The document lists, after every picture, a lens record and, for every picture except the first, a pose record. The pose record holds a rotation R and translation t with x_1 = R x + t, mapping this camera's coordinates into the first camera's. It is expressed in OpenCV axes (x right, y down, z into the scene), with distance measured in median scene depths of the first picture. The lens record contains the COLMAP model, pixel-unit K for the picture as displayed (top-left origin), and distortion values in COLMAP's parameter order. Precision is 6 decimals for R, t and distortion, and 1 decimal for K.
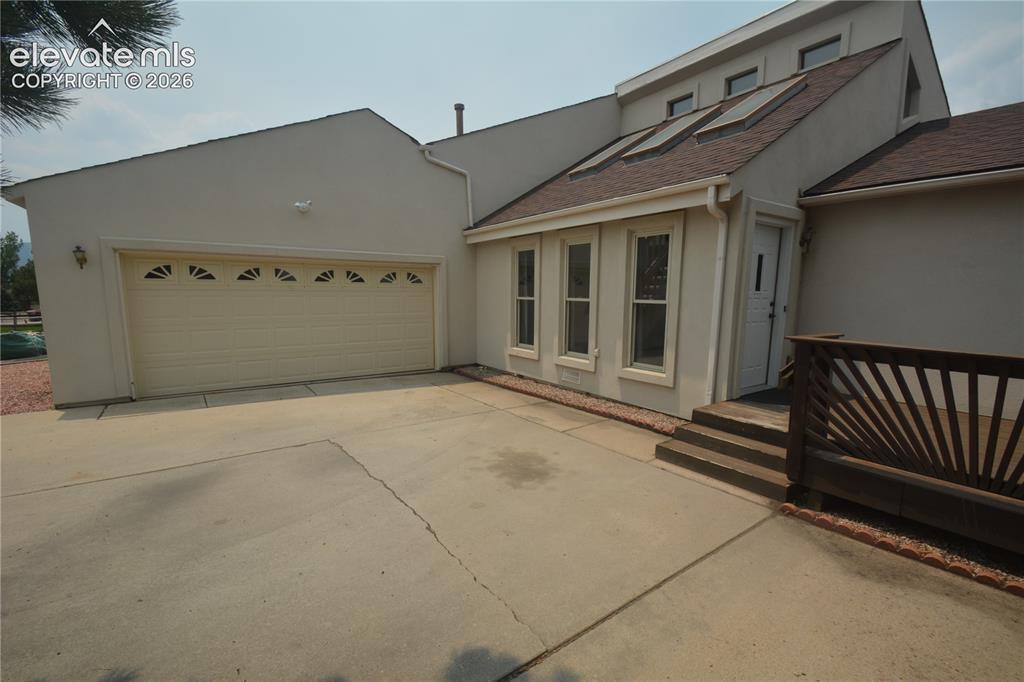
lens RADIAL K [[447.1, 0, 508.1], [0, 447.1, 359.9], [0, 0, 1]] dist [0.017240, -0.015621]
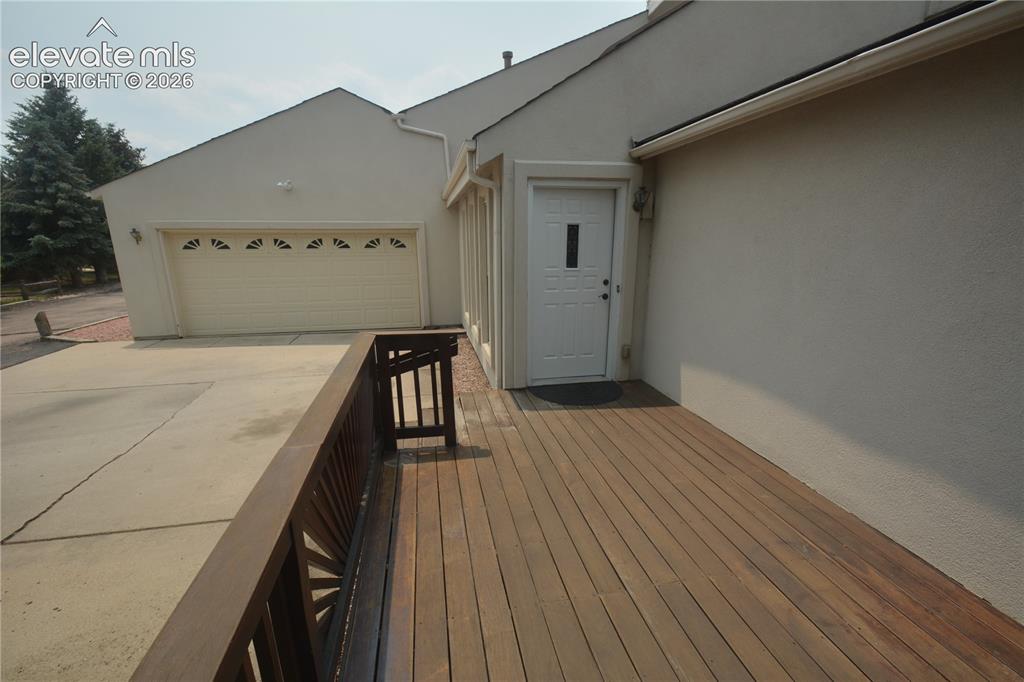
lens RADIAL K [[447.1, 0, 508.1], [0, 447.1, 359.9], [0, 0, 1]] dist [0.017240, -0.015621]
pose [[0.910305, 0.096157, -0.402614, 0.615178], [-0.050585, 0.991196, 0.122357, -0.059364], [0.410835, -0.091016, 0.907155, 0.120400]]
